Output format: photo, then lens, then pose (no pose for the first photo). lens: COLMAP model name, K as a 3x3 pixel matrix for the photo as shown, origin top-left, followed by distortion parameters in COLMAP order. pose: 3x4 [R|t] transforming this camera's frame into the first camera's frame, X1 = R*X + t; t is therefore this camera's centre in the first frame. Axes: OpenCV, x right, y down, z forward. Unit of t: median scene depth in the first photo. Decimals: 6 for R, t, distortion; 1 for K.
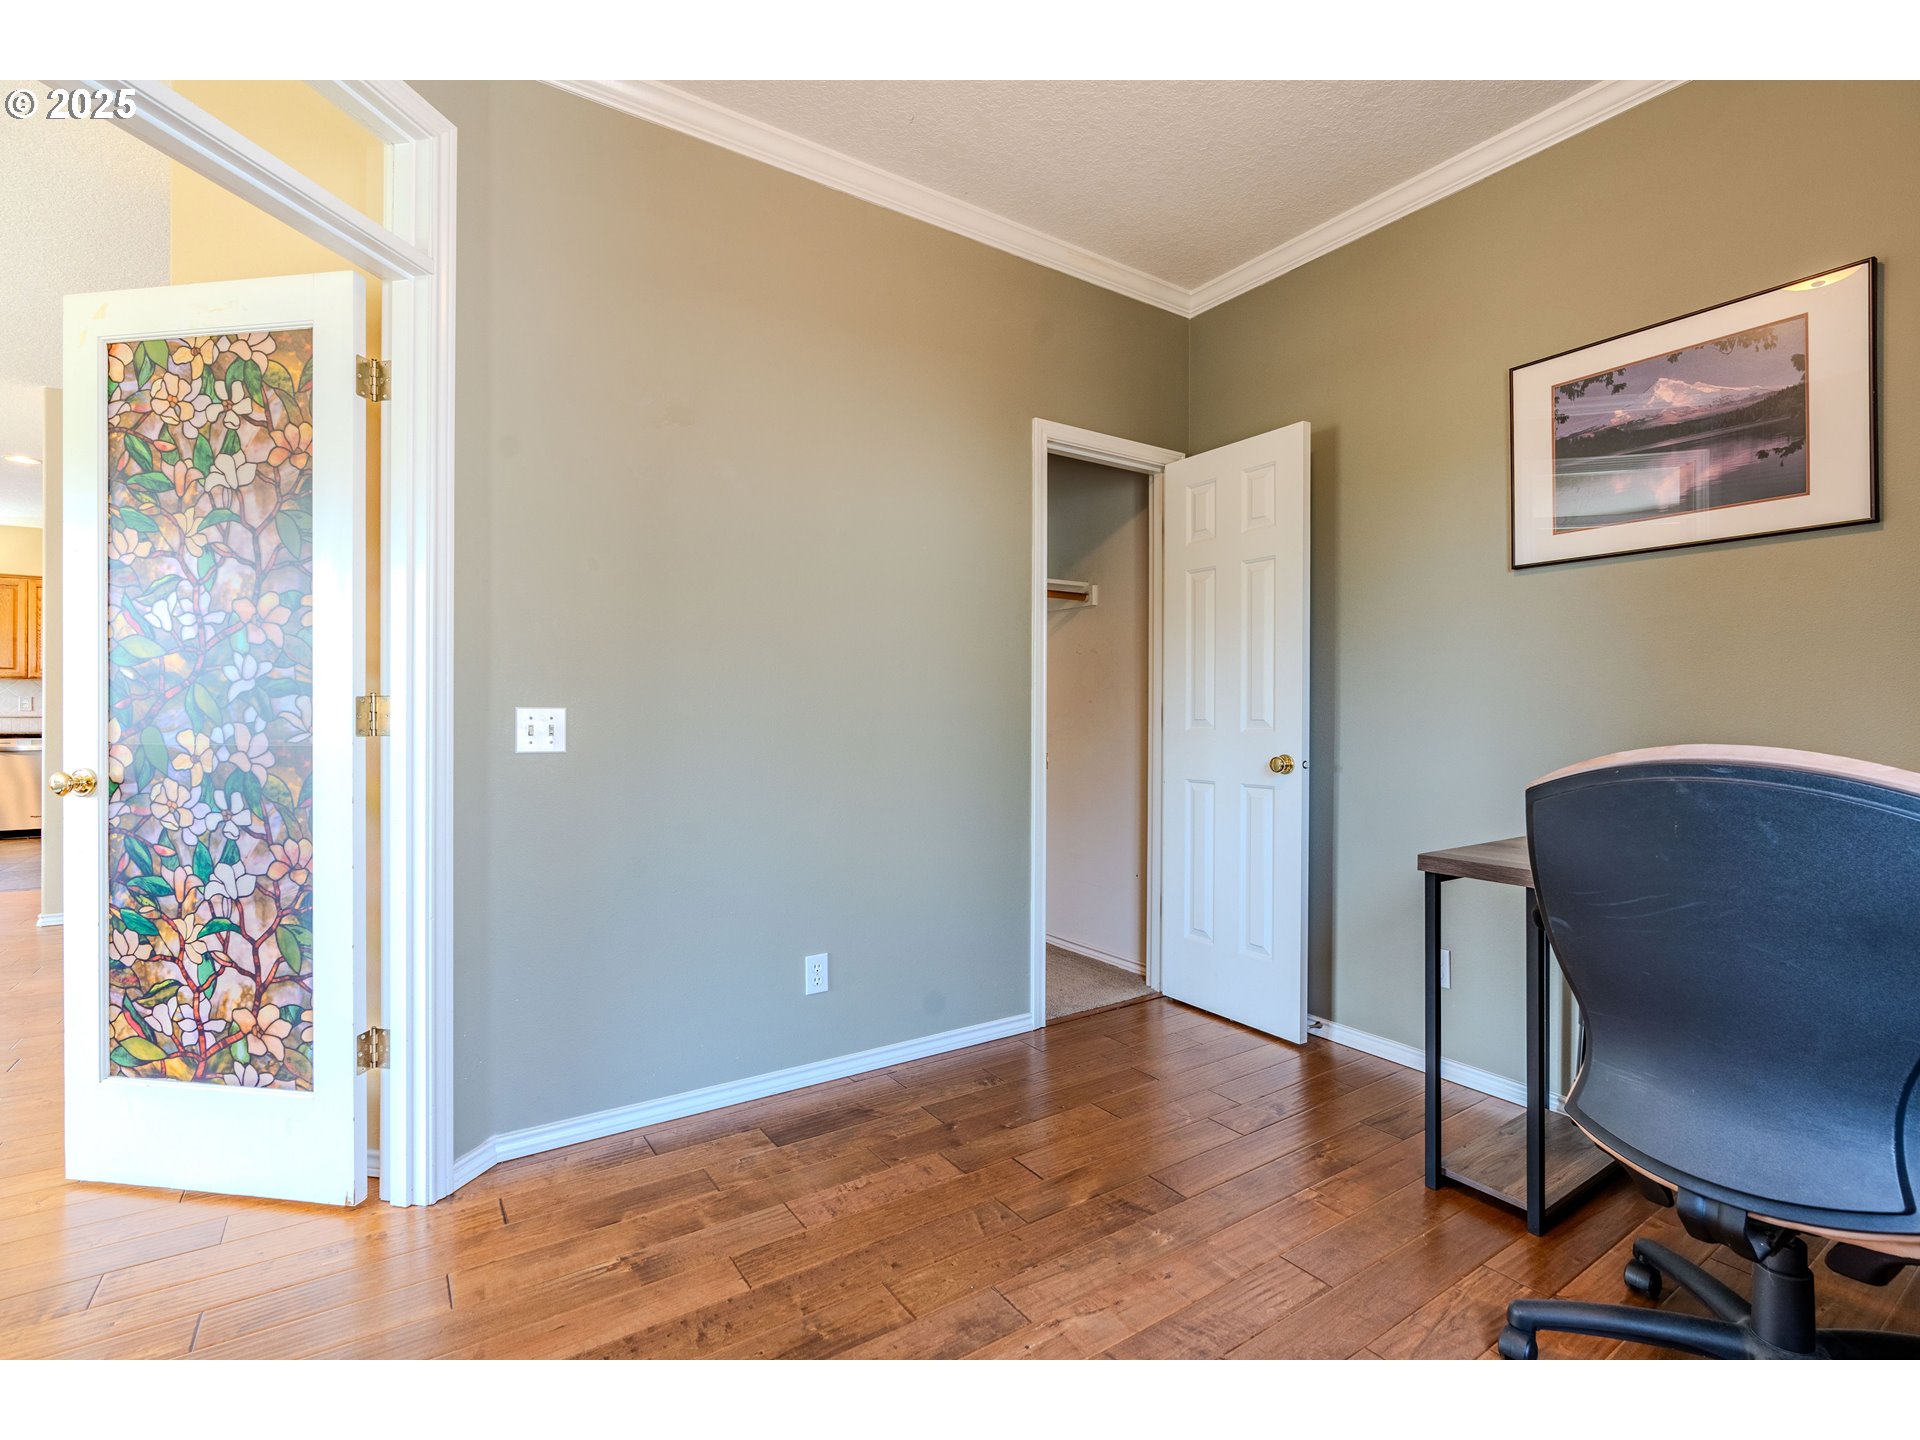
lens RADIAL K [[871.8, 0, 966.6], [0, 871.8, 716.6], [0, 0, 1]] dist [-0.001483, 0.000464]
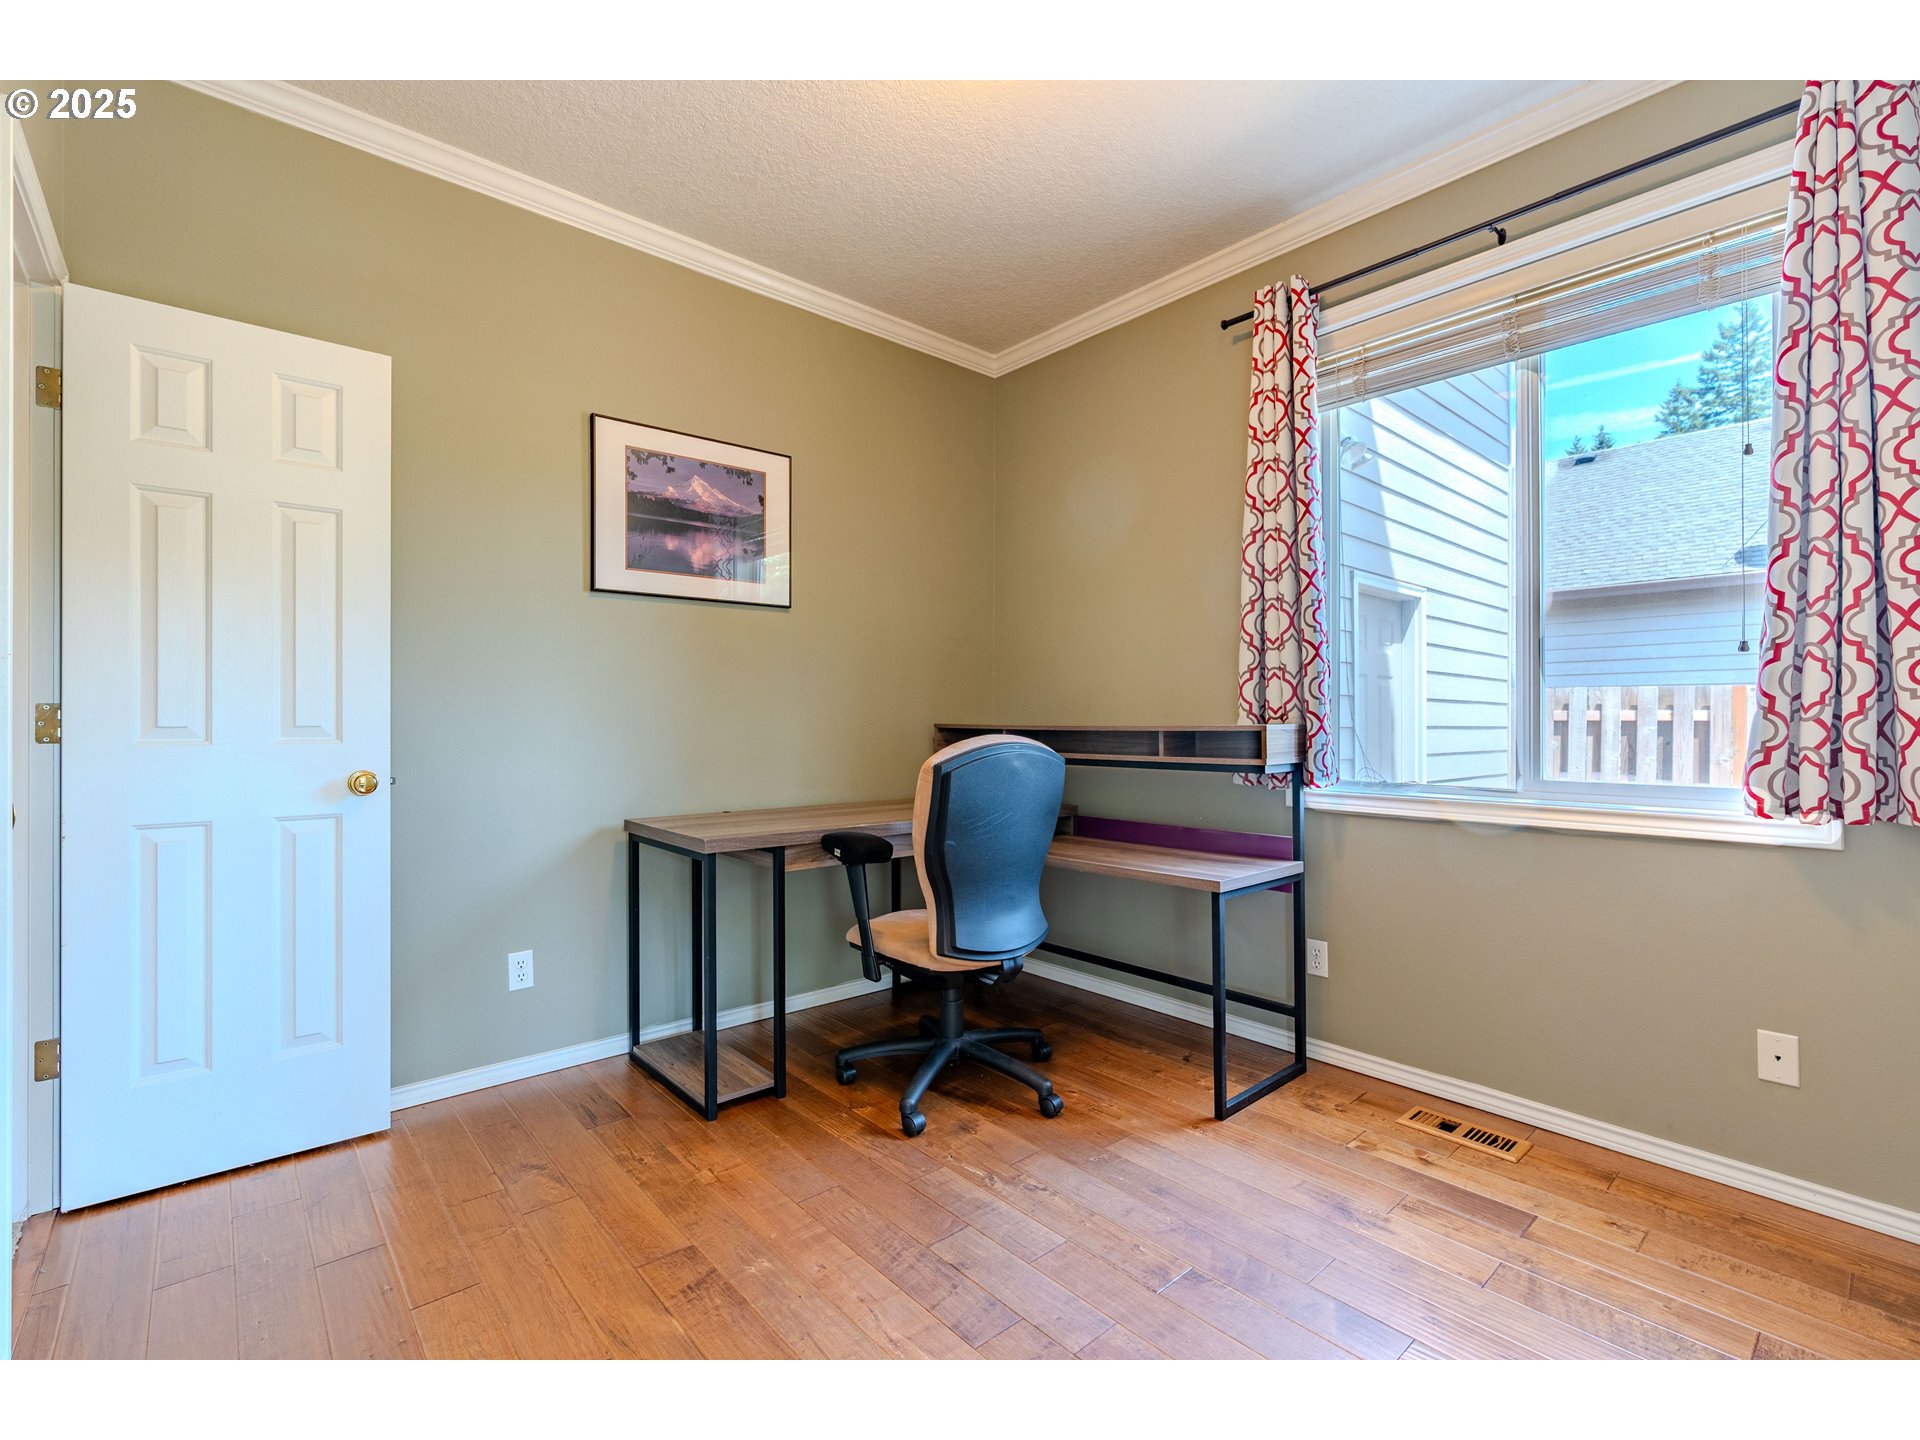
lens RADIAL K [[871.8, 0, 967.5], [0, 871.8, 719.1], [0, 0, 1]] dist [-0.001483, 0.000464]
pose [[-0.127103, -0.003083, 0.991885, -0.604435], [0.000209, 0.999995, 0.003135, -0.006247], [-0.991890, 0.000606, -0.127102, 0.715194]]
